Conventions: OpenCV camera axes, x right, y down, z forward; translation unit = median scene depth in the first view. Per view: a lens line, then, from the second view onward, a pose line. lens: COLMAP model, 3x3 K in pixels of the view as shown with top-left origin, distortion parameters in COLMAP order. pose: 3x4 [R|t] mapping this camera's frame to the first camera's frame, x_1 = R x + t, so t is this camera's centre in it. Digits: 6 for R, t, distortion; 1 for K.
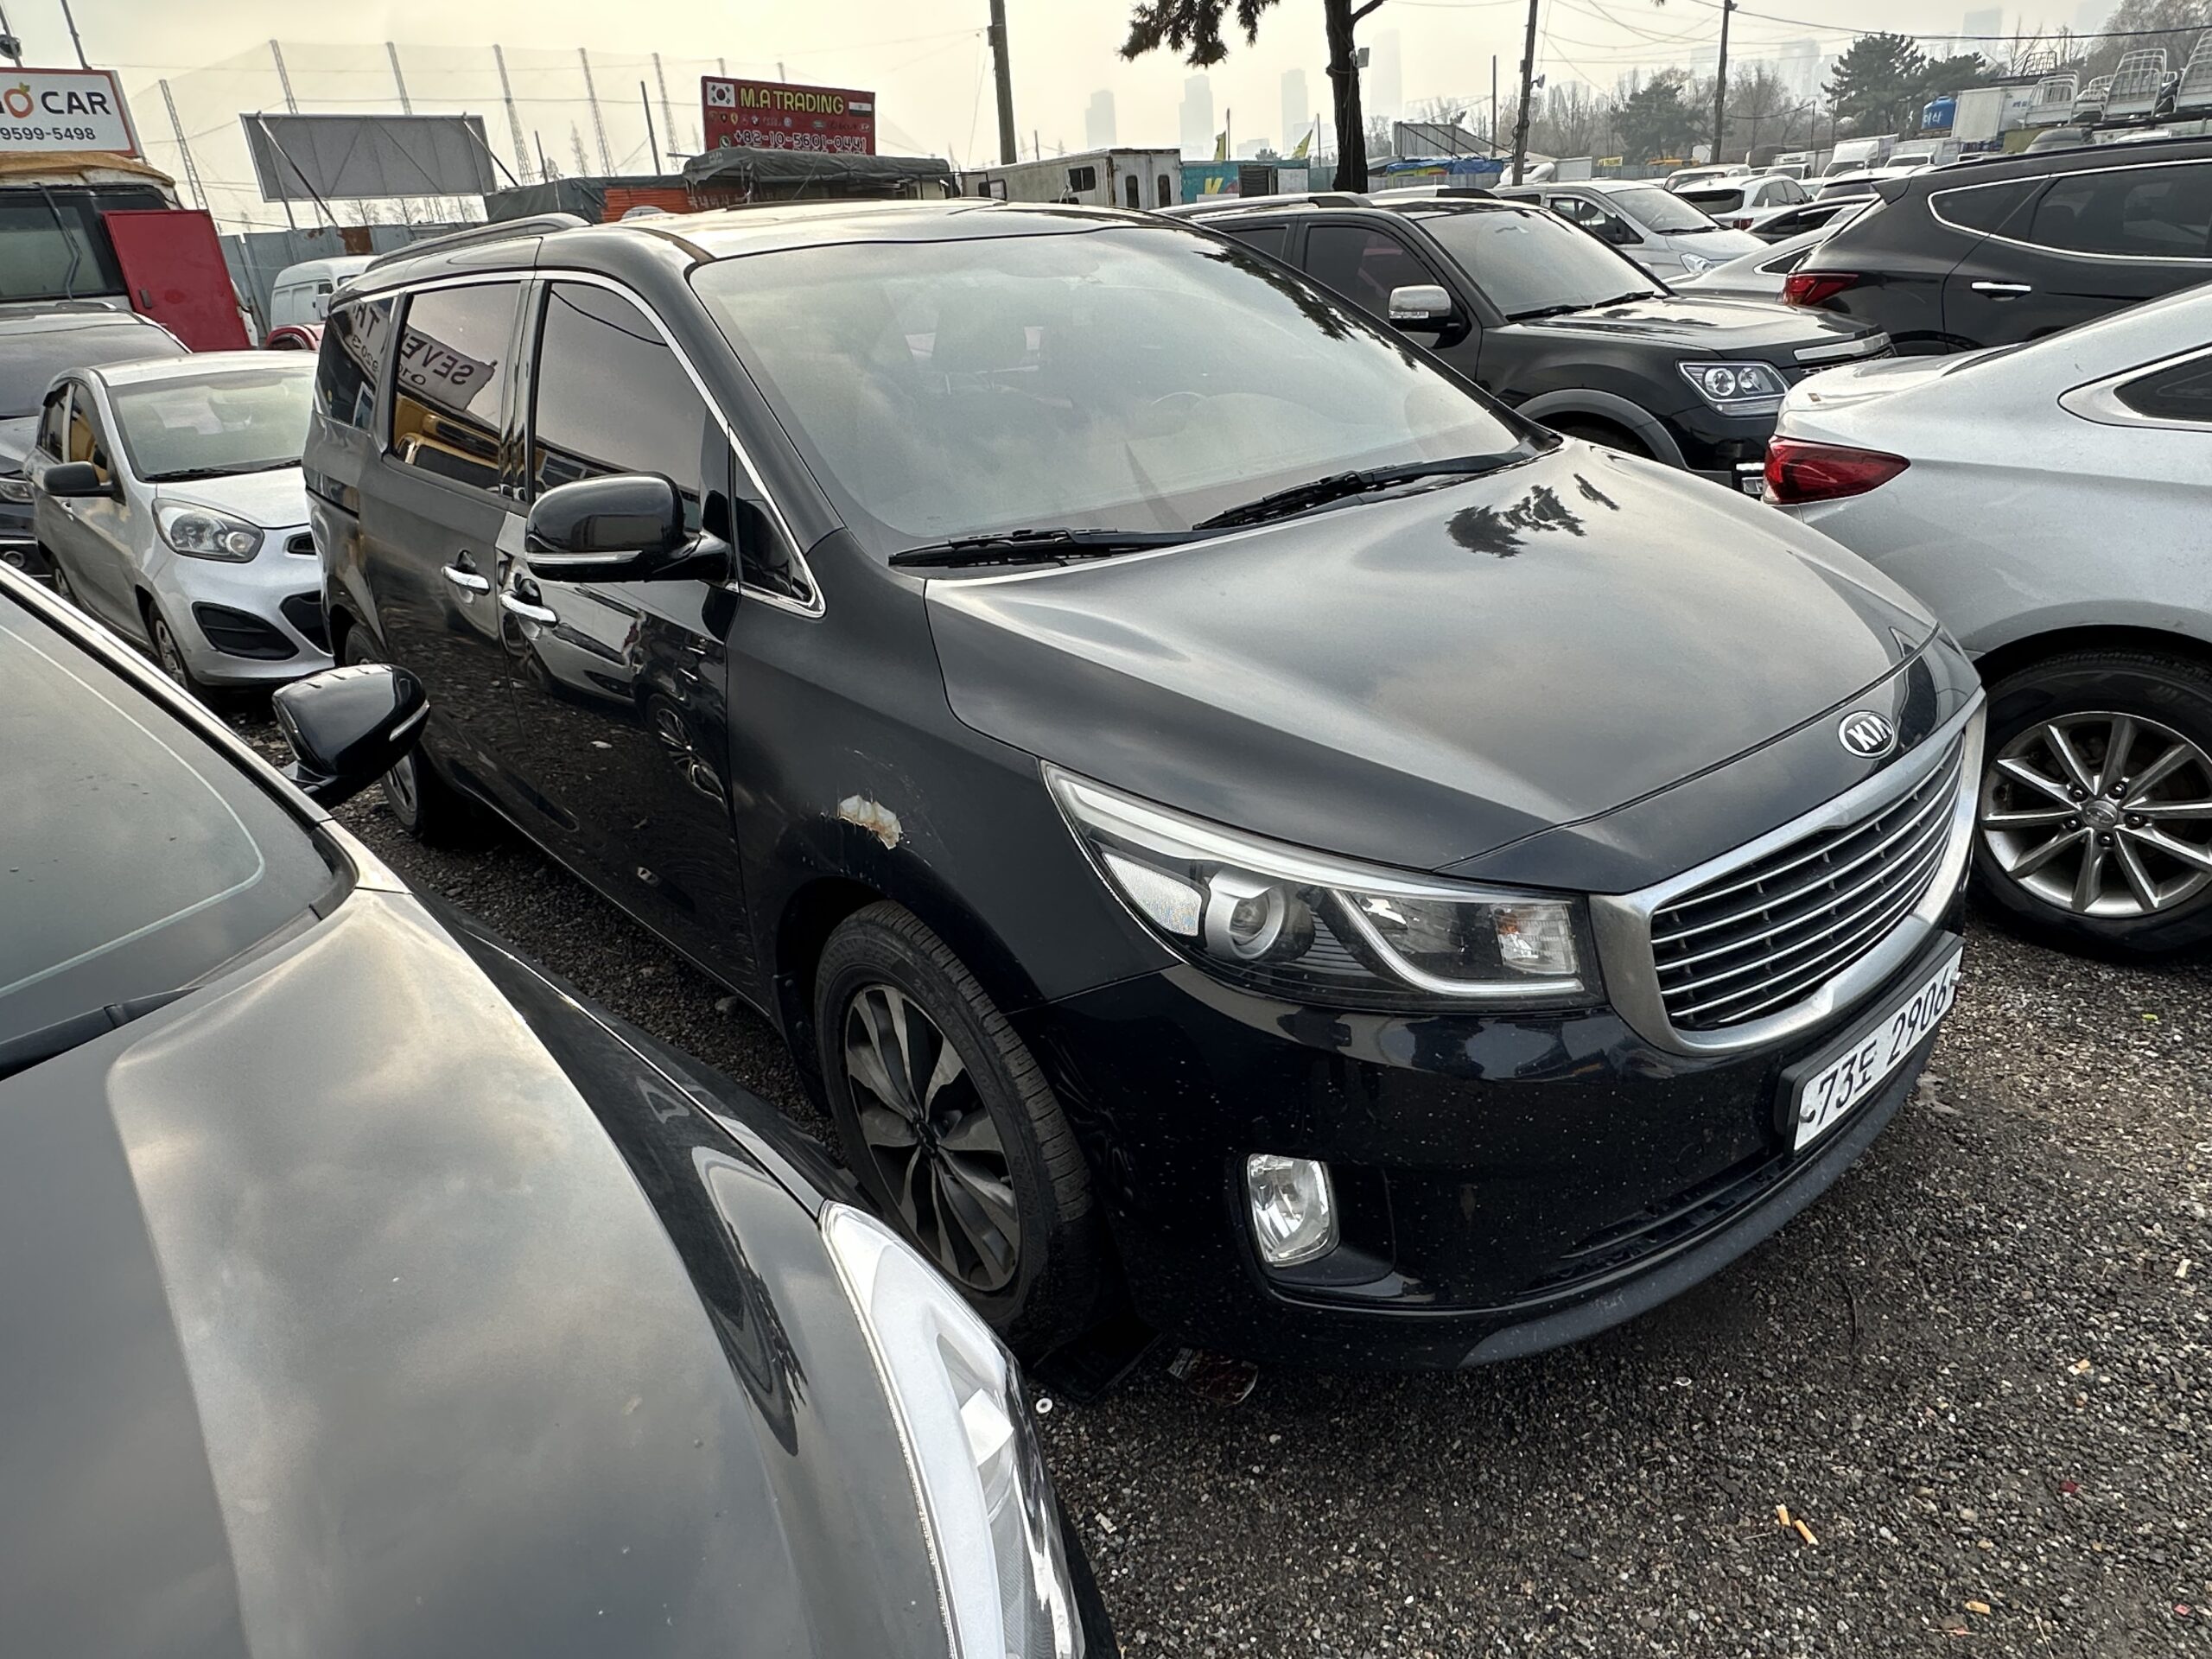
lens RADIAL K [[1356.7, 0, 1103.2], [0, 1356.7, 851.9], [0, 0, 1]] dist [-0.010724, 0.005433]
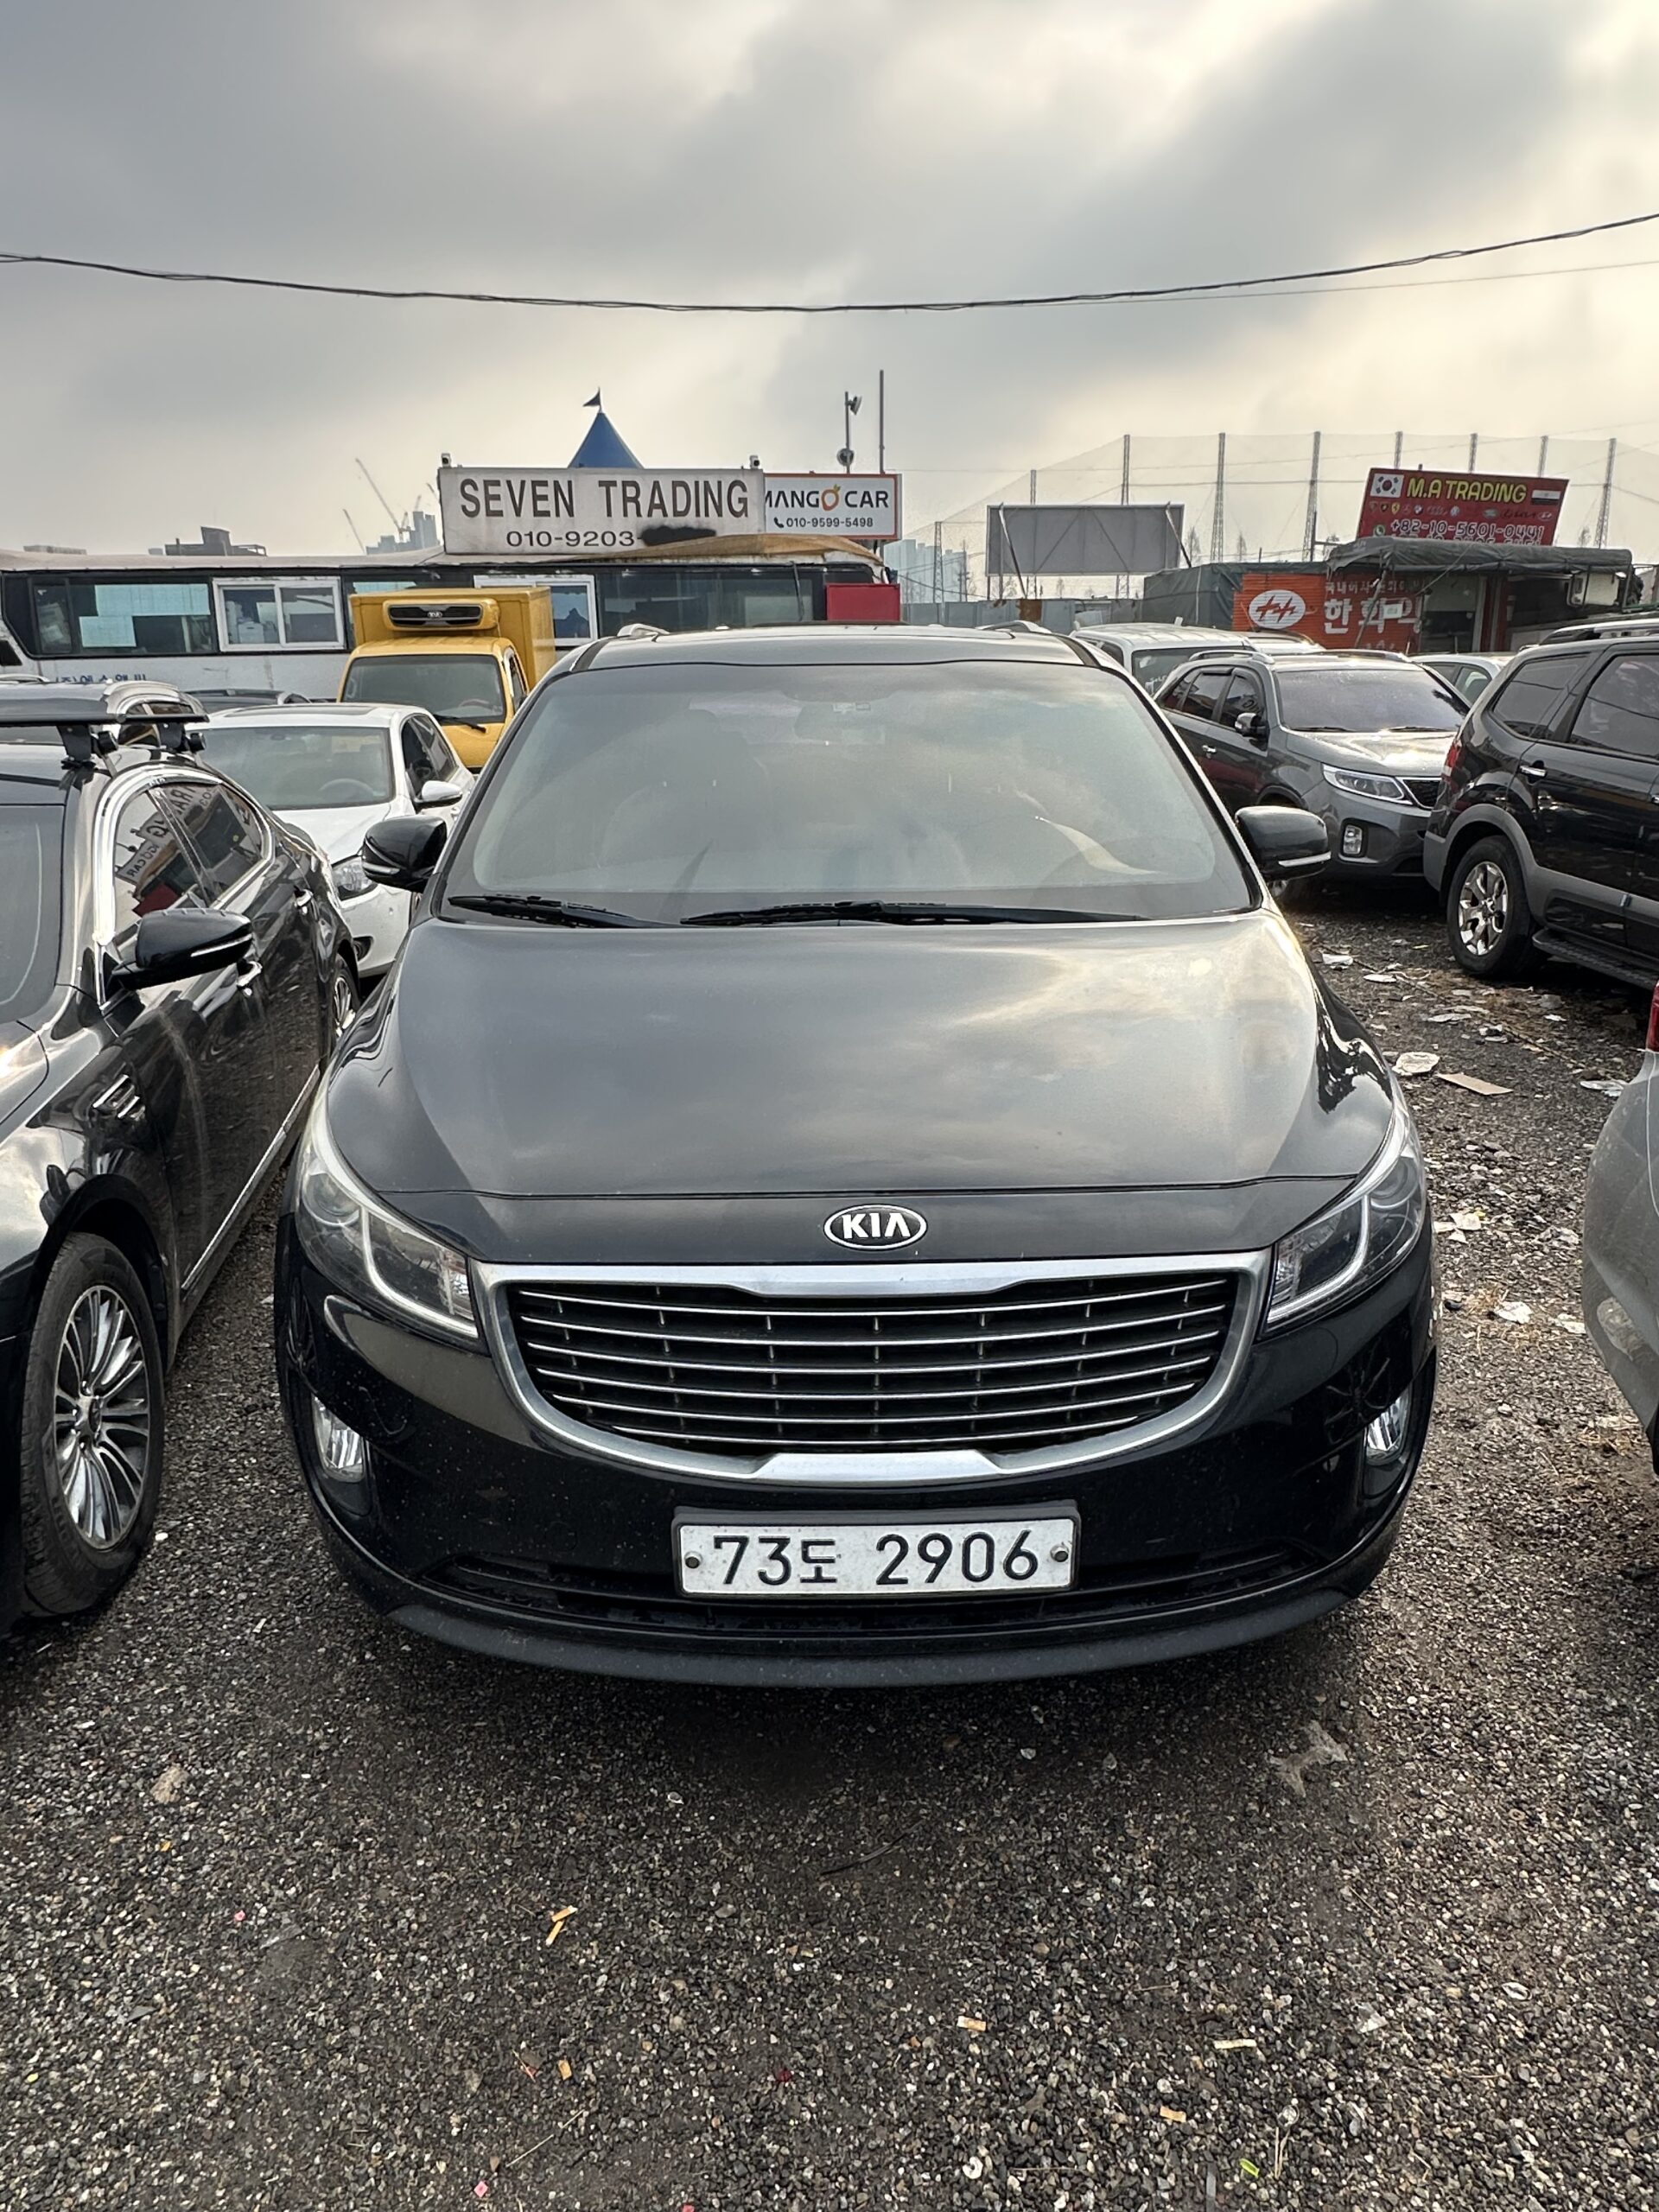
lens RADIAL K [[1356.7, 0, 821.5], [0, 1356.7, 1118.5], [0, 0, 1]] dist [-0.010724, 0.005433]
pose [[0.768129, 0.257605, -0.586189, 0.105655], [-0.296055, 0.954649, 0.031584, -0.017648], [0.567741, 0.149284, 0.809558, 0.017056]]
